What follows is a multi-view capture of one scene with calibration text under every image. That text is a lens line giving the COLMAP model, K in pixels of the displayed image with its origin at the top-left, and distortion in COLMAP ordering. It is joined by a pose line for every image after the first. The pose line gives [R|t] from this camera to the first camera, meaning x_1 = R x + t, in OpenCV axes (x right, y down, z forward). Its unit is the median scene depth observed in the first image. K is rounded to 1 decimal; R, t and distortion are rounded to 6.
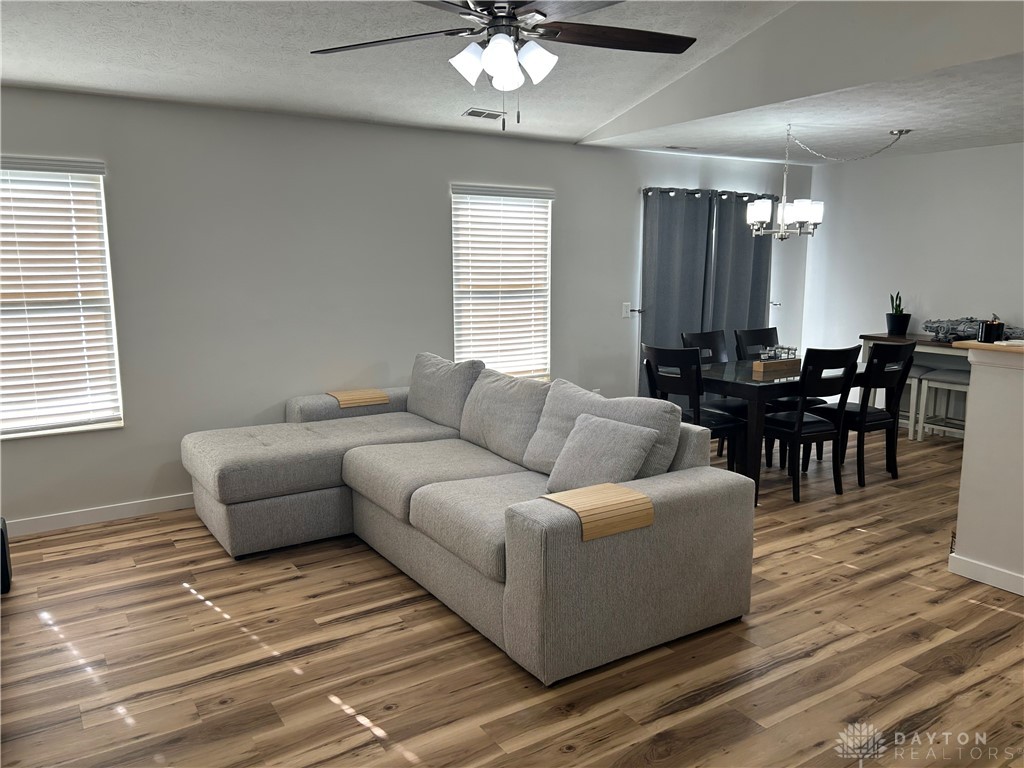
lens RADIAL K [[776.2, 0, 515.8], [0, 776.2, 386.6], [0, 0, 1]] dist [0.057039, -0.053334]
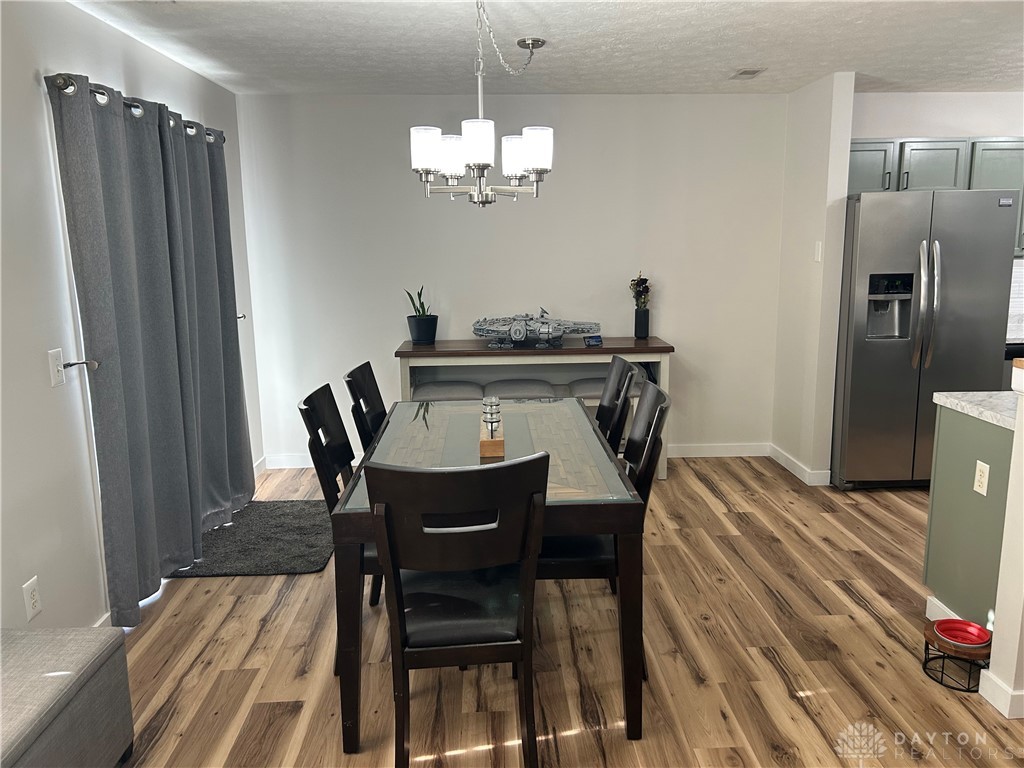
lens RADIAL K [[776.2, 0, 526.9], [0, 776.2, 367.9], [0, 0, 1]] dist [0.057039, -0.053334]
pose [[0.500377, -0.150988, 0.852541, -0.112765], [0.152722, 0.984629, 0.084744, -0.120585], [-0.852232, 0.087798, 0.515745, 0.723025]]
